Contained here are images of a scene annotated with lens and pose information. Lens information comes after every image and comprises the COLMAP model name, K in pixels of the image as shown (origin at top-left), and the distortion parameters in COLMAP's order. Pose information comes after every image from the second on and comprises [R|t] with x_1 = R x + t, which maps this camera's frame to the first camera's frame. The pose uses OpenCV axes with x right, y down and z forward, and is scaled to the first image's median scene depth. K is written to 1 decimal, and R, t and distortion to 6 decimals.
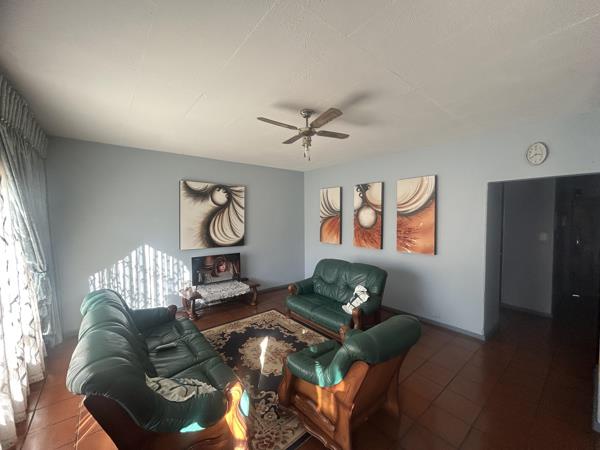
lens RADIAL K [[241.0, 0, 300.3], [0, 241.0, 226.3], [0, 0, 1]] dist [-0.000315, -0.000226]
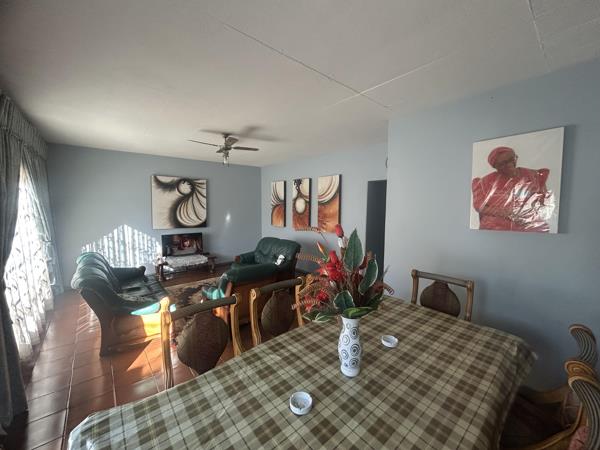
lens RADIAL K [[241.0, 0, 299.8], [0, 241.0, 226.1], [0, 0, 1]] dist [-0.000315, -0.000226]
pose [[0.999826, 0.008651, 0.016546, 0.275951], [-0.009442, 0.998785, 0.048370, 0.010856], [-0.016107, -0.048518, 0.998692, -0.311293]]
